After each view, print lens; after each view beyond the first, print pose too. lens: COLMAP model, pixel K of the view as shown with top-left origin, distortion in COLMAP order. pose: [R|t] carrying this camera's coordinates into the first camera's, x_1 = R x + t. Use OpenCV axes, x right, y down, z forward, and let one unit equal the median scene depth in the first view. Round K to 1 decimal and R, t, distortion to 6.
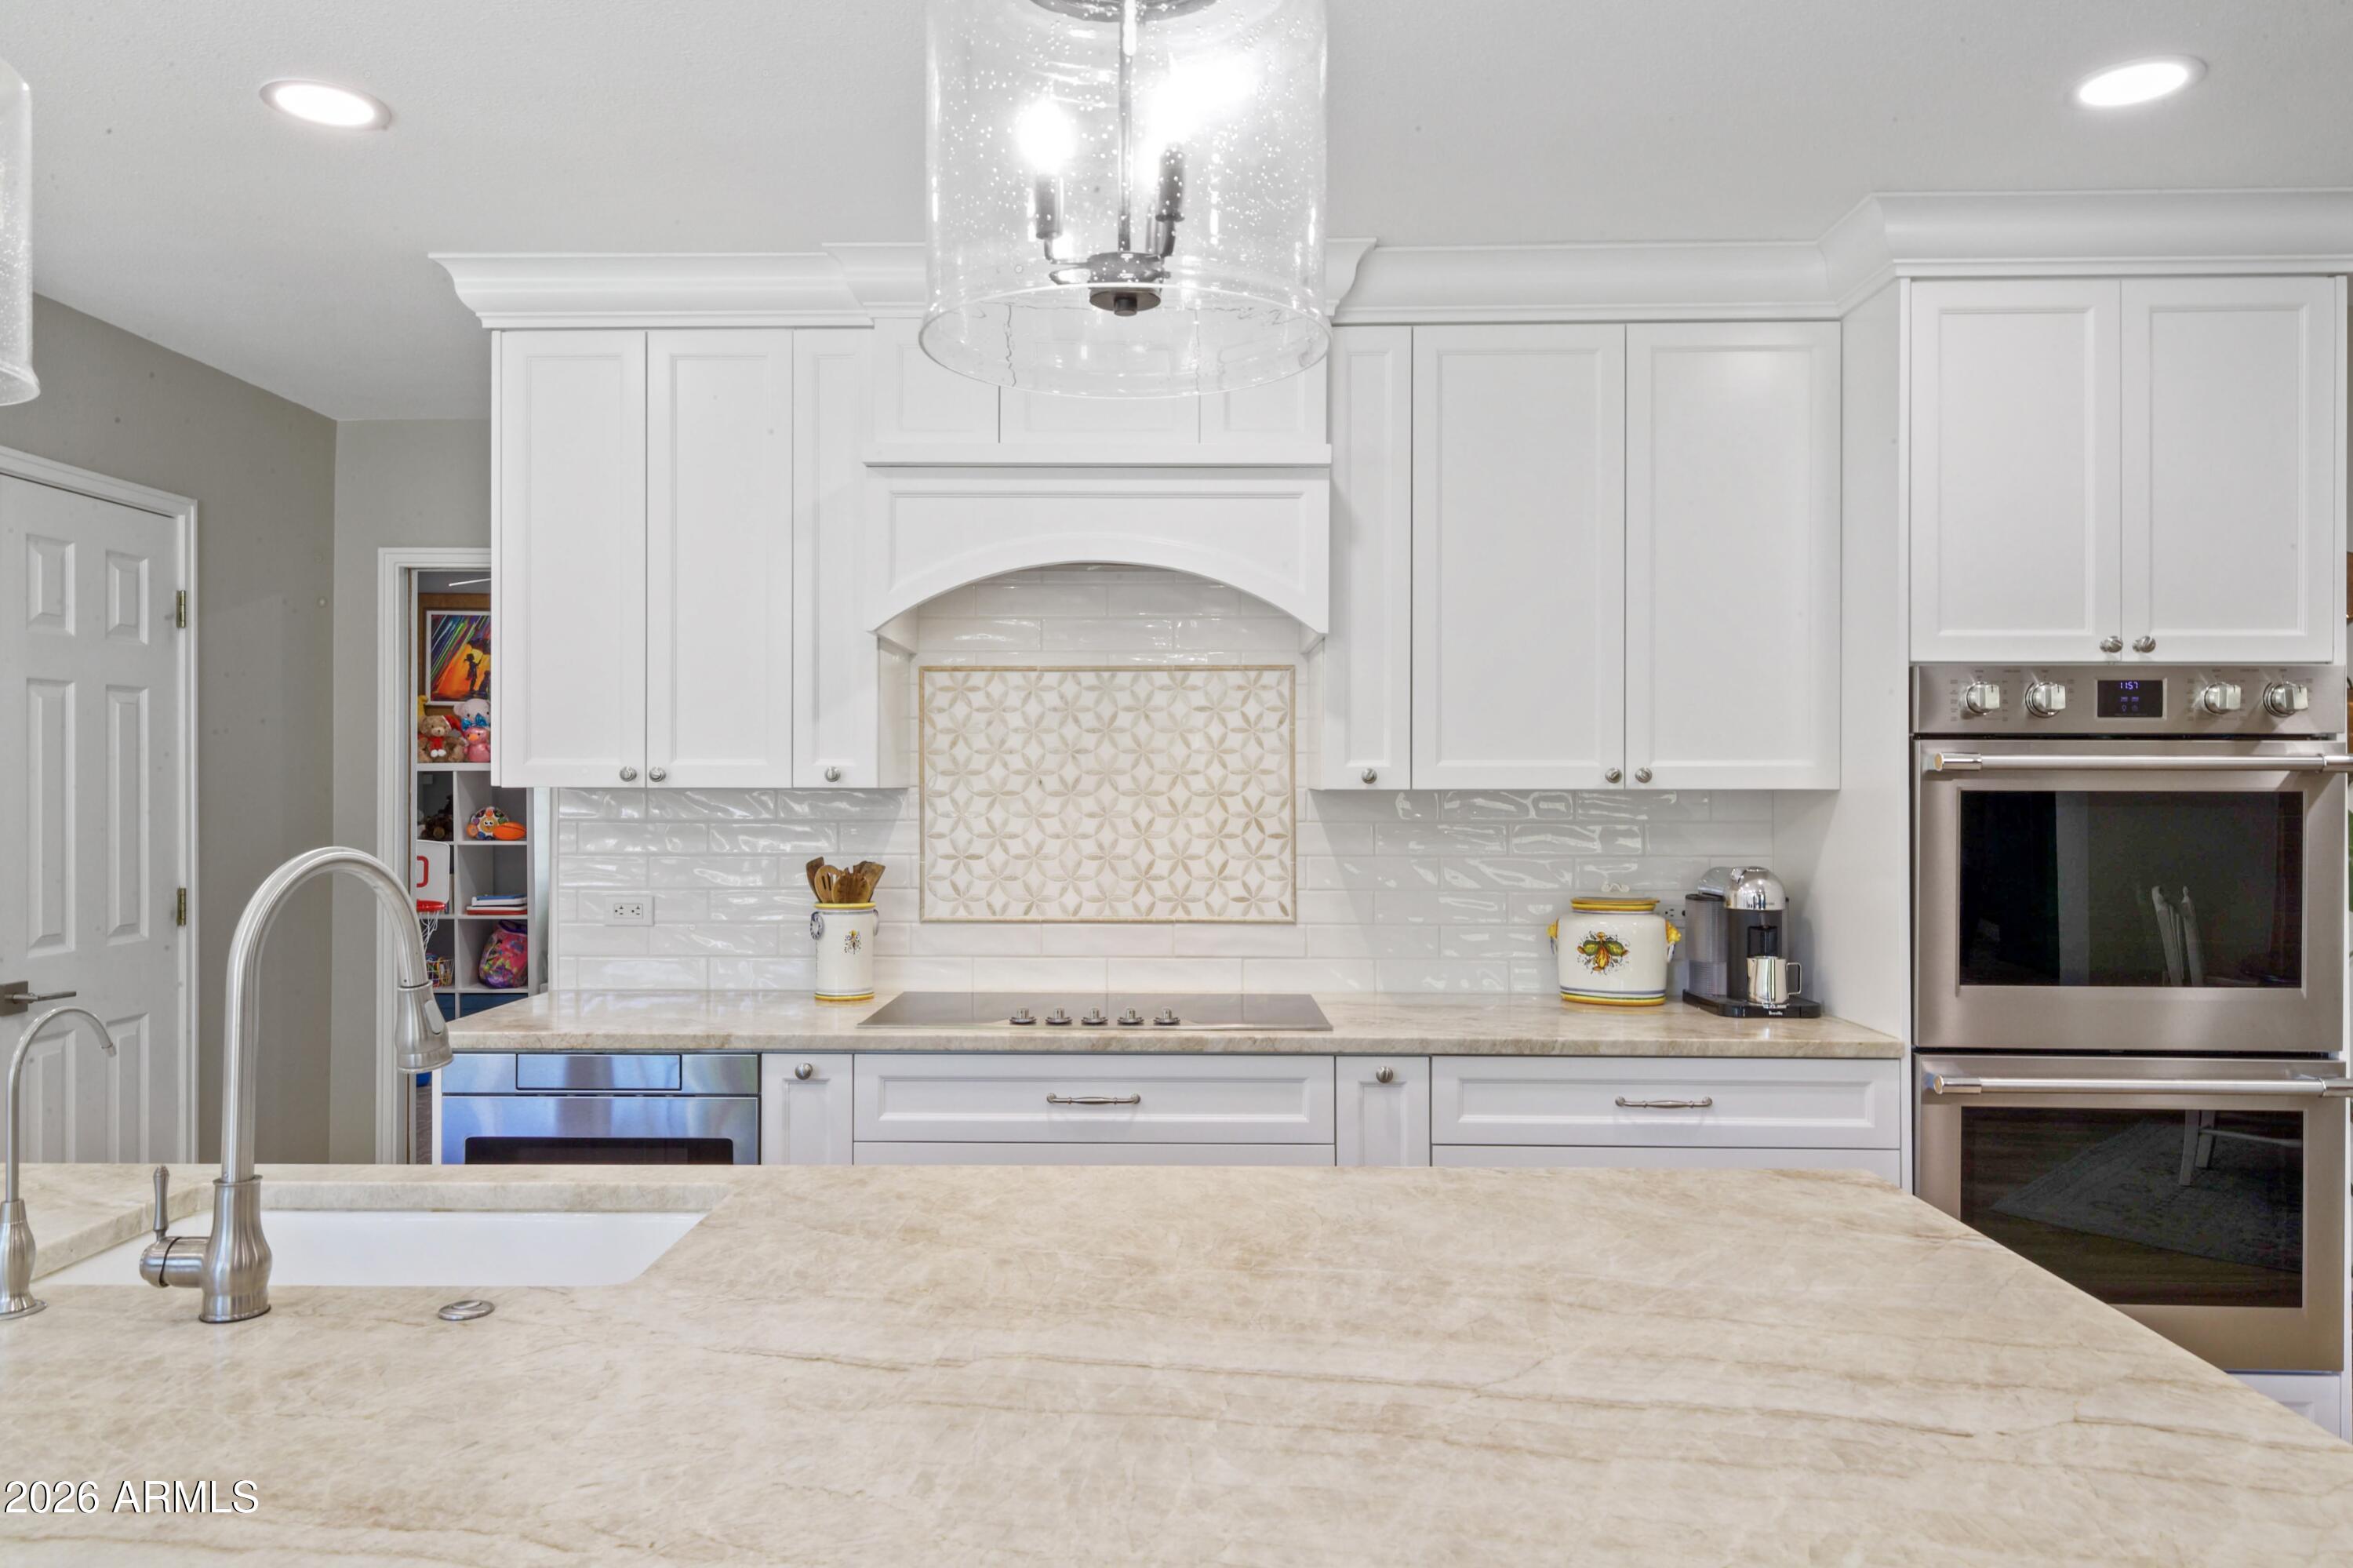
lens RADIAL K [[1586.2, 0, 1177.6], [0, 1586.2, 774.4], [0, 0, 1]] dist [0.010408, 0.001805]
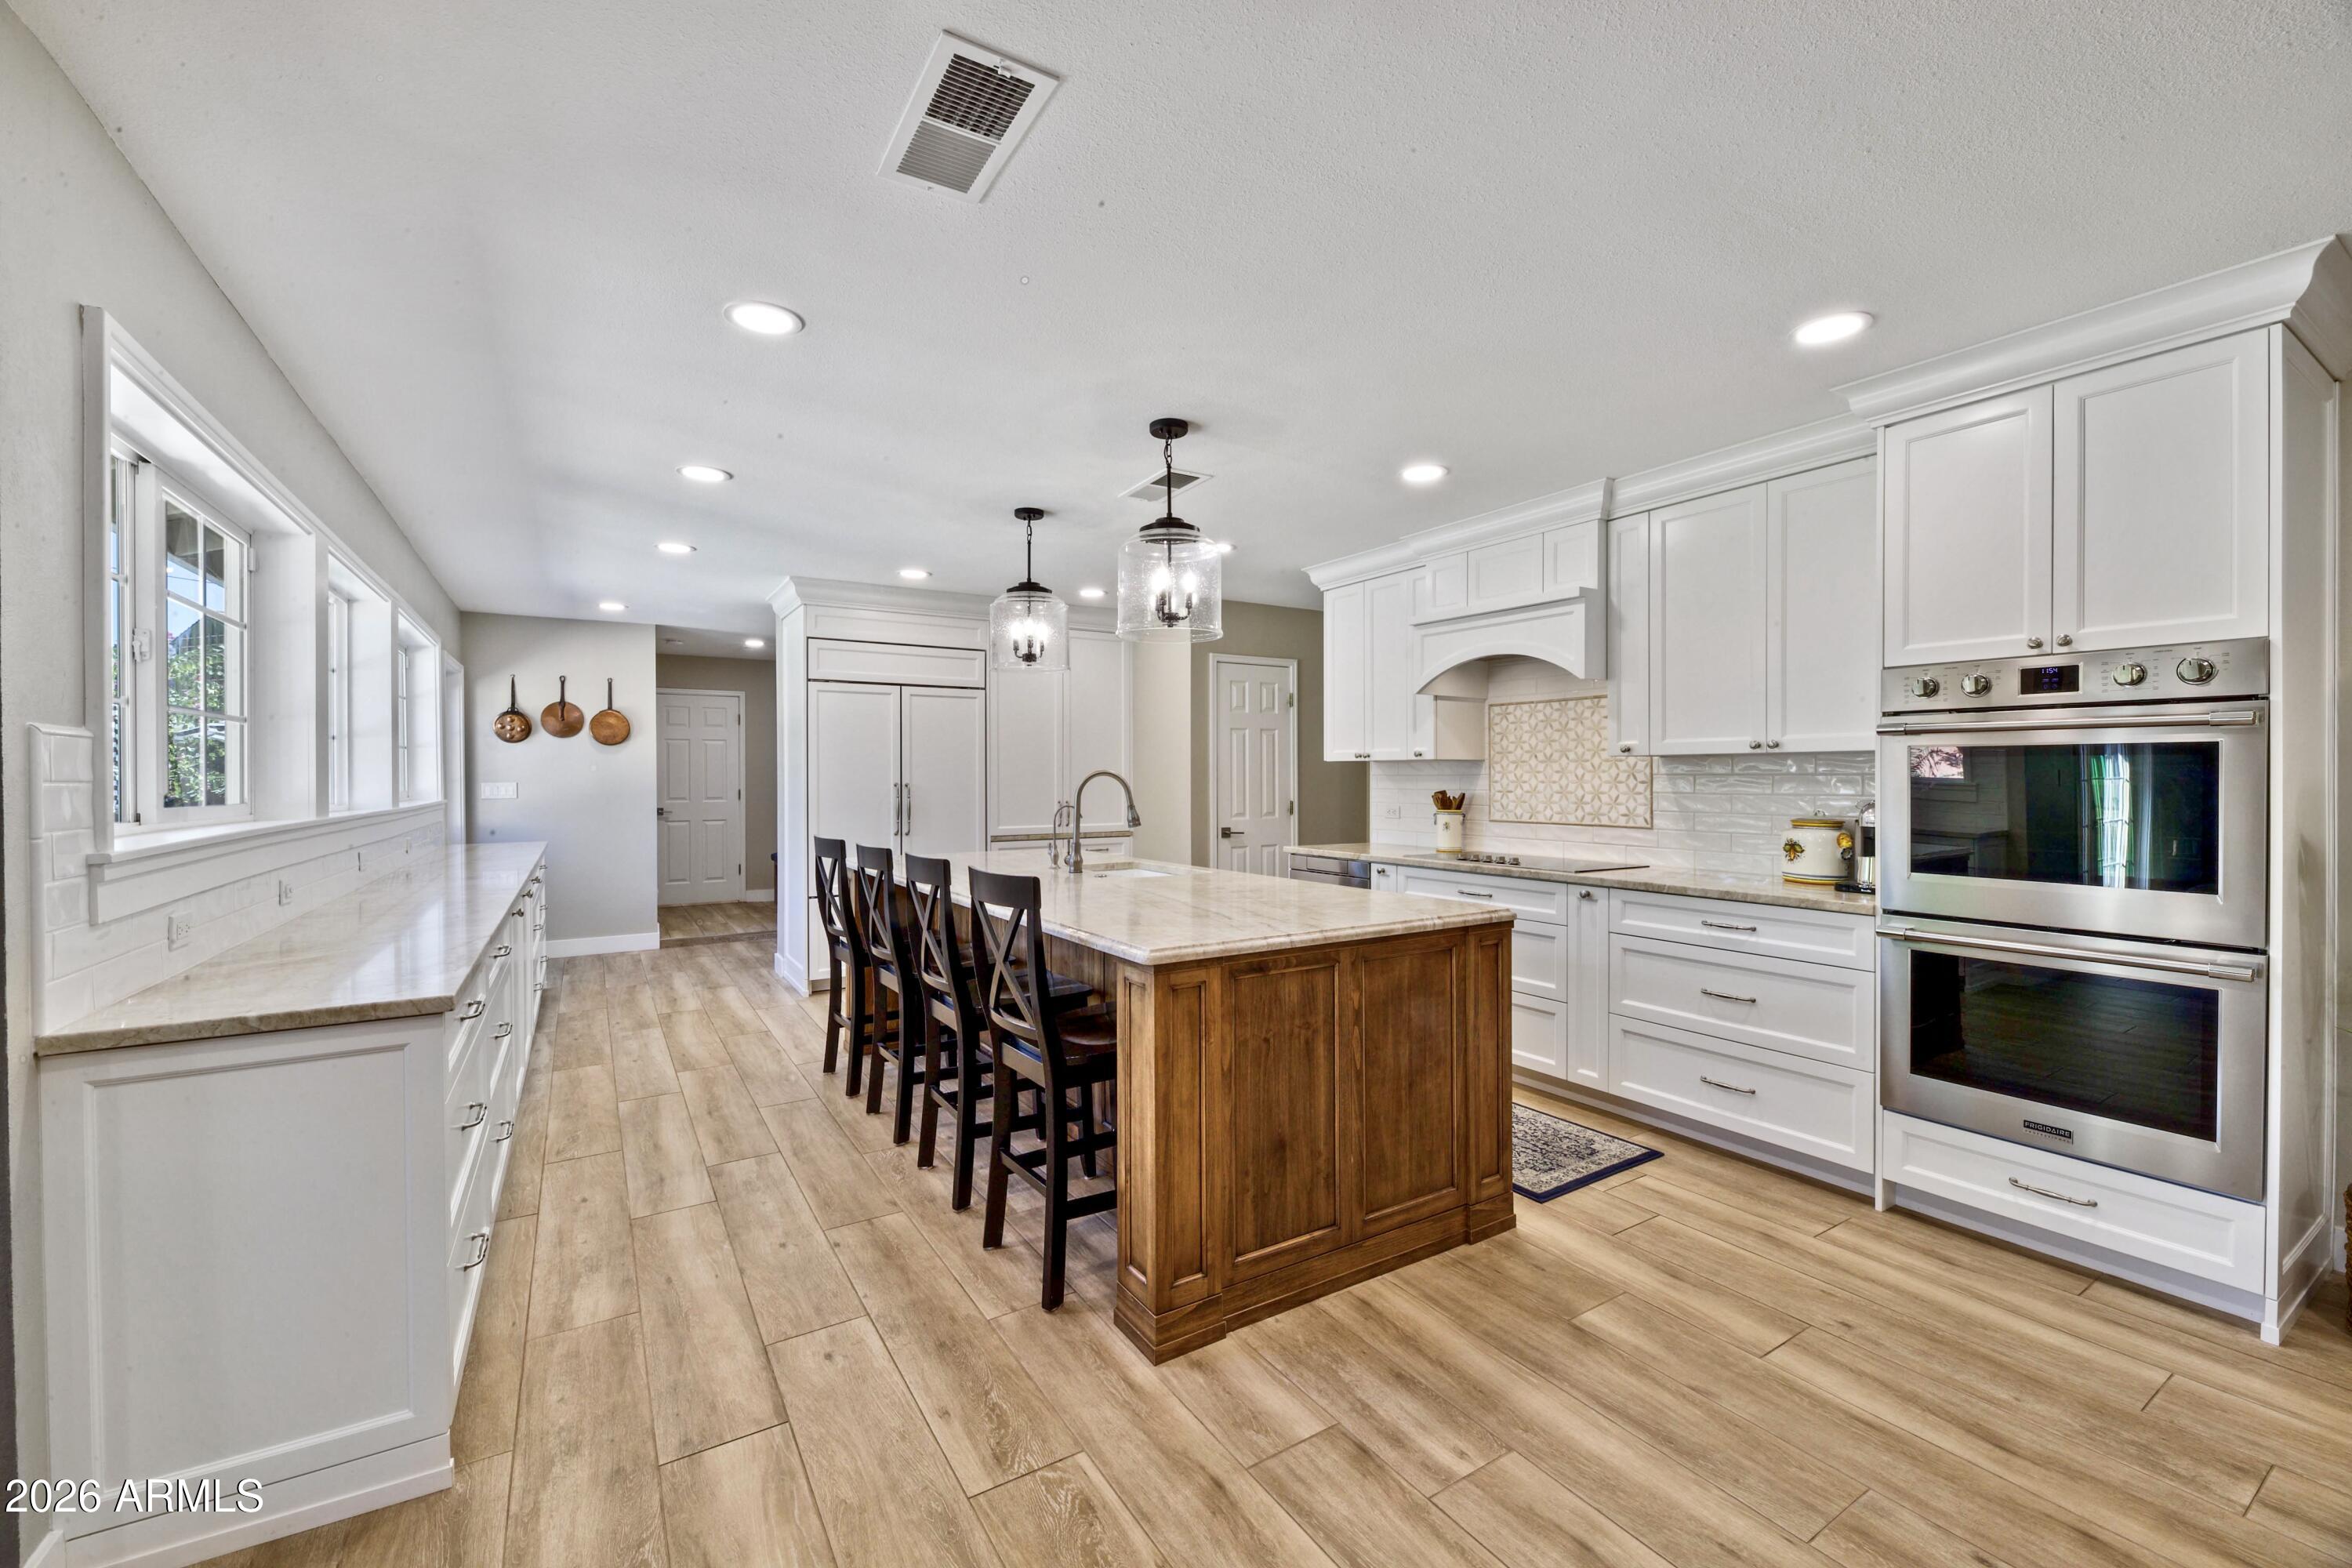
lens RADIAL K [[961.6, 0, 1165.1], [0, 961.6, 773.8], [0, 0, 1]] dist [0.001686, 0.000010]
pose [[0.550780, -0.003291, -0.834644, 0.704123], [0.006226, 0.999981, 0.000165, 0.024970], [0.834627, -0.005287, 0.550790, -0.107120]]
